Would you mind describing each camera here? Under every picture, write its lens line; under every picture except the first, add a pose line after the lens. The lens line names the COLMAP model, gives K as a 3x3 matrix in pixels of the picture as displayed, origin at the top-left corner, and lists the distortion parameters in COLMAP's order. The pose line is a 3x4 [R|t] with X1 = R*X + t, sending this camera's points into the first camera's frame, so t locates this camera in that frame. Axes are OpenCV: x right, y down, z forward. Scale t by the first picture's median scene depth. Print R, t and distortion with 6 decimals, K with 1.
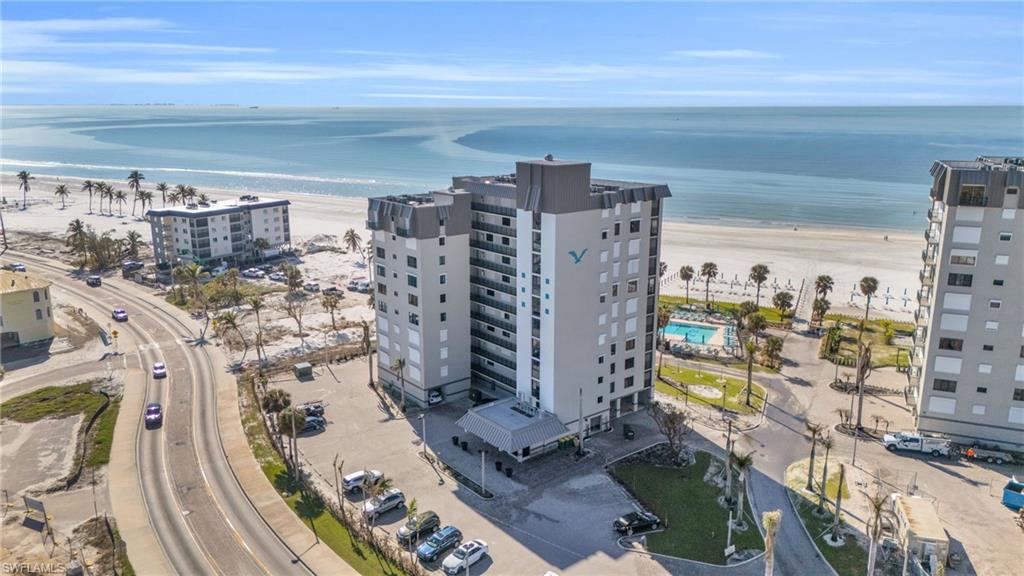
lens RADIAL K [[746.1, 0, 507.7], [0, 746.1, 295.2], [0, 0, 1]] dist [0.044344, -0.024559]
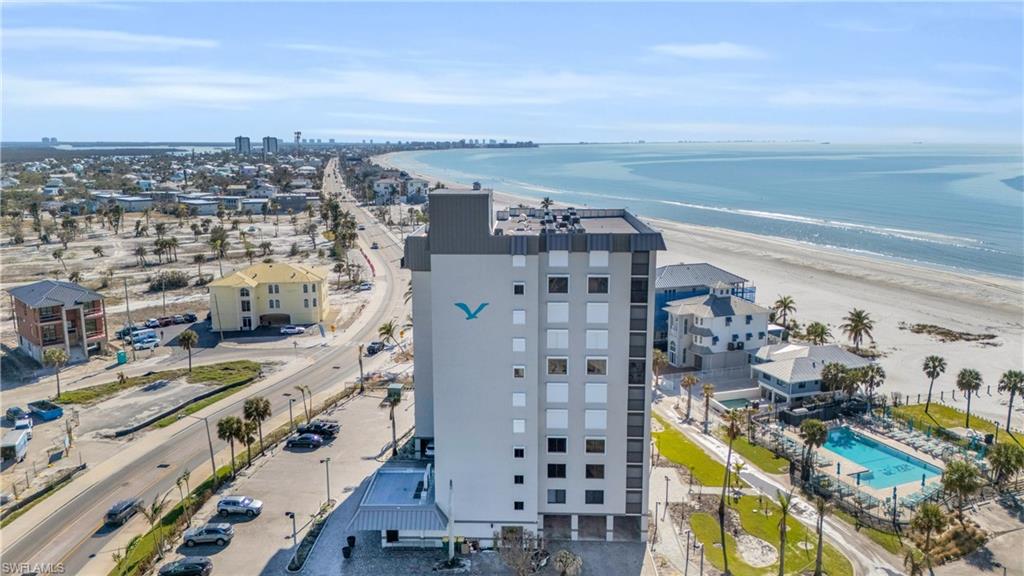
lens RADIAL K [[746.1, 0, 518.1], [0, 746.1, 285.1], [0, 0, 1]] dist [0.044344, -0.024559]
pose [[0.753937, 0.119815, -0.645928, 0.559829], [-0.157689, 0.987488, -0.000886, -0.076158], [0.637740, 0.102523, 0.763398, 0.379928]]
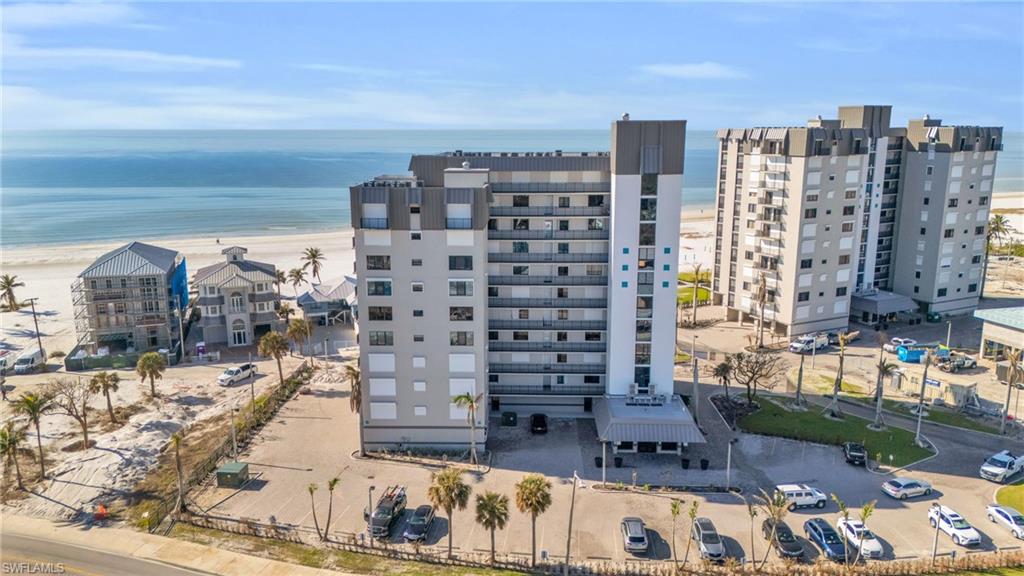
lens RADIAL K [[746.1, 0, 511.4], [0, 746.1, 294.7], [0, 0, 1]] dist [0.044344, -0.024559]
pose [[0.654181, -0.164403, 0.738254, -0.660273], [0.187949, 0.980808, 0.051873, -0.042557], [-0.732613, 0.104820, 0.672525, 0.468961]]
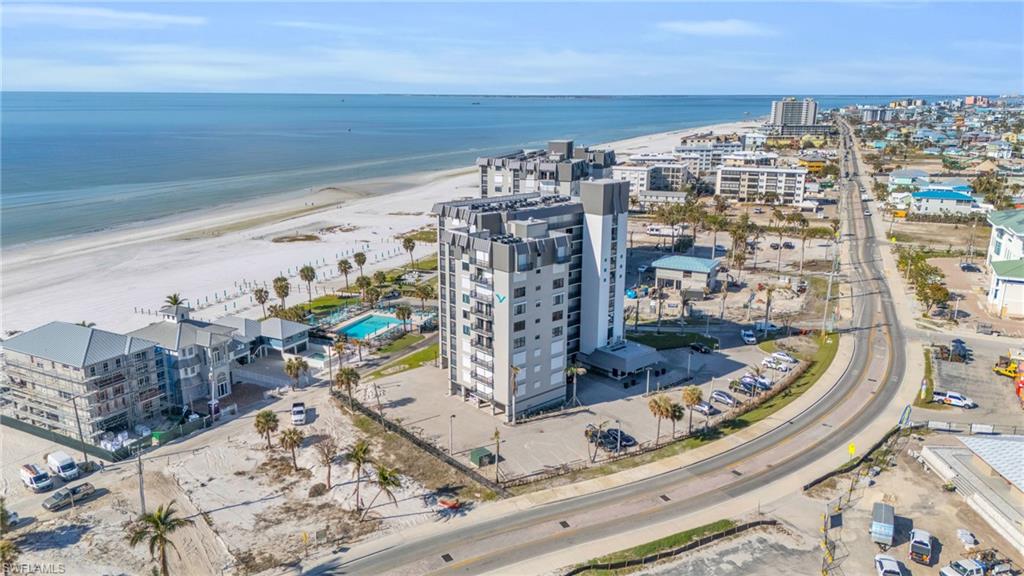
lens RADIAL K [[746.1, 0, 504.2], [0, 746.1, 282.8], [0, 0, 1]] dist [0.044344, -0.024559]
pose [[-0.041183, -0.243025, 0.969145, -1.274937], [0.245893, 0.937671, 0.245582, -0.358176], [-0.968422, 0.248420, 0.021142, 1.070831]]
